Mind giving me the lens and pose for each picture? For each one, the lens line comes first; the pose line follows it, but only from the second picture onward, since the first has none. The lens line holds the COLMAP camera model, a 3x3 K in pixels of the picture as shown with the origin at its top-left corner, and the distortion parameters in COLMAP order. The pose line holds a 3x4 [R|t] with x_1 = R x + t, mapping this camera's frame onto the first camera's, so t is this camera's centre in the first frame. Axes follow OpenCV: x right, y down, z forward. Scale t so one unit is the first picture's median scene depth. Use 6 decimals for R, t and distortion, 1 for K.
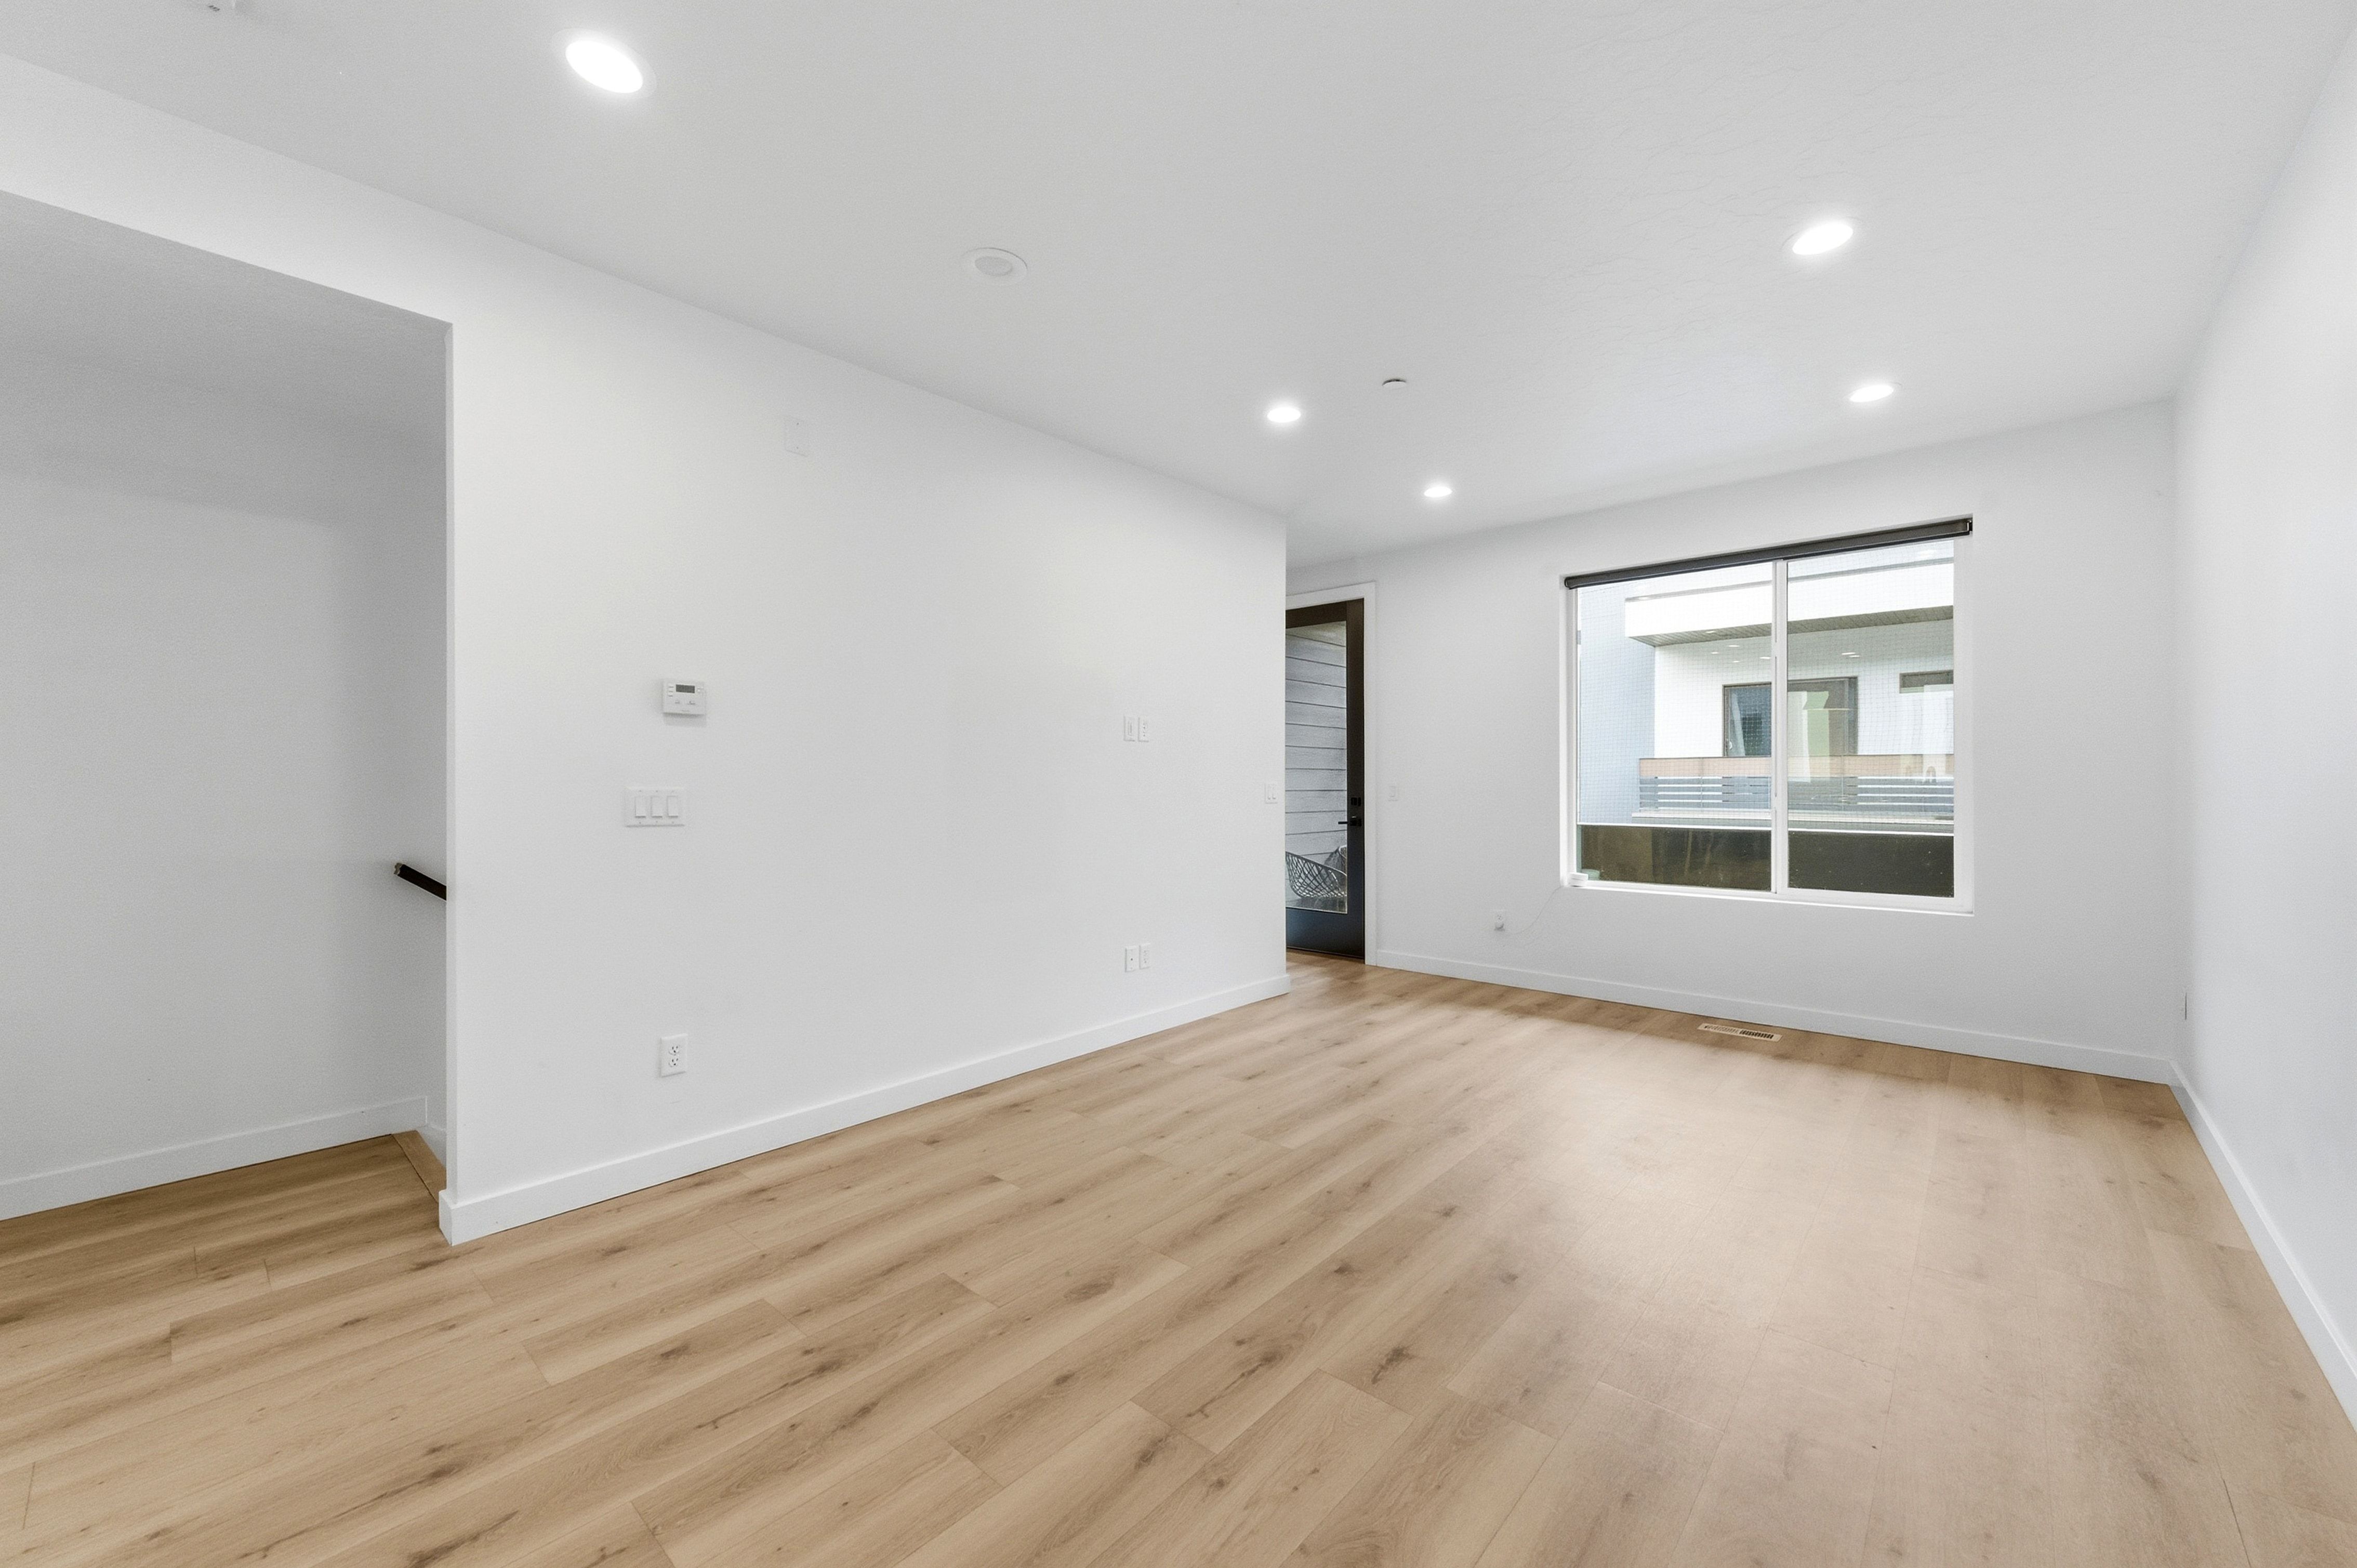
lens RADIAL K [[918.5, 0, 1177.0], [0, 918.5, 777.0], [0, 0, 1]] dist [0.001857, 0.000023]
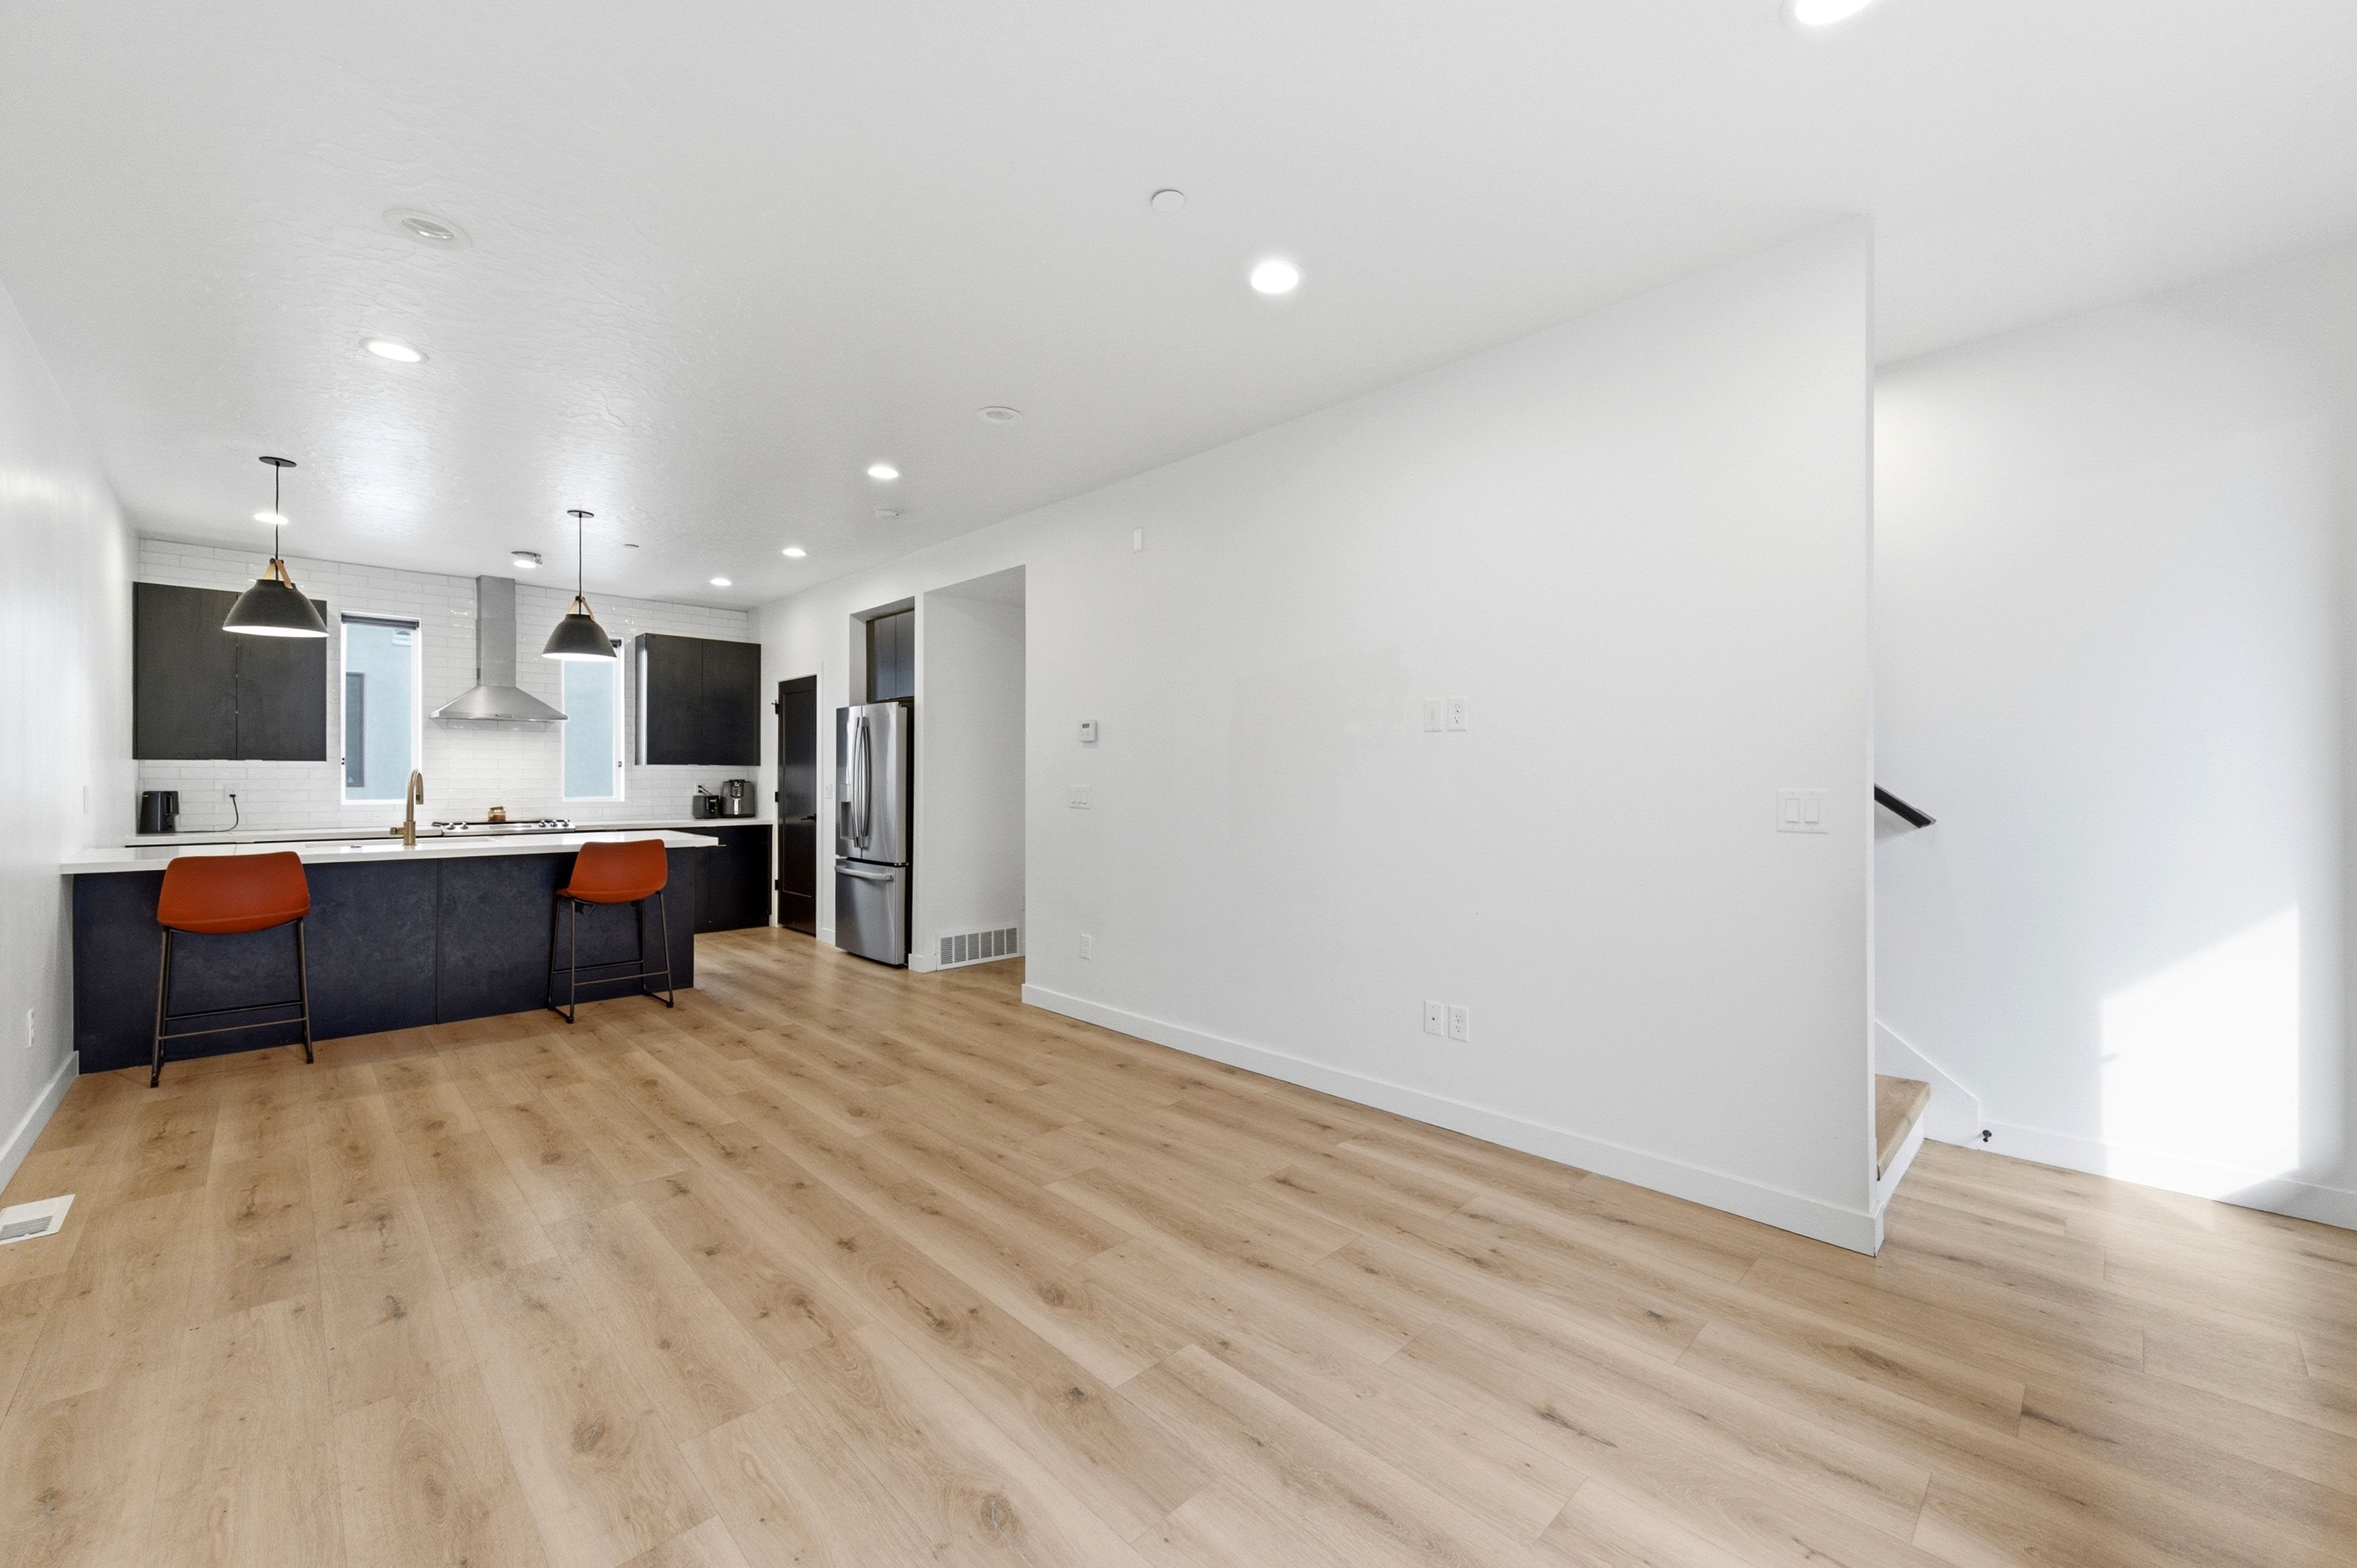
lens RADIAL K [[918.5, 0, 1177.0], [0, 918.5, 777.0], [0, 0, 1]] dist [0.001857, 0.000023]
pose [[-0.061808, -0.002559, -0.998085, 1.052004], [0.000539, 0.999996, -0.002597, 0.000470], [0.998088, -0.000699, -0.061806, 1.214246]]
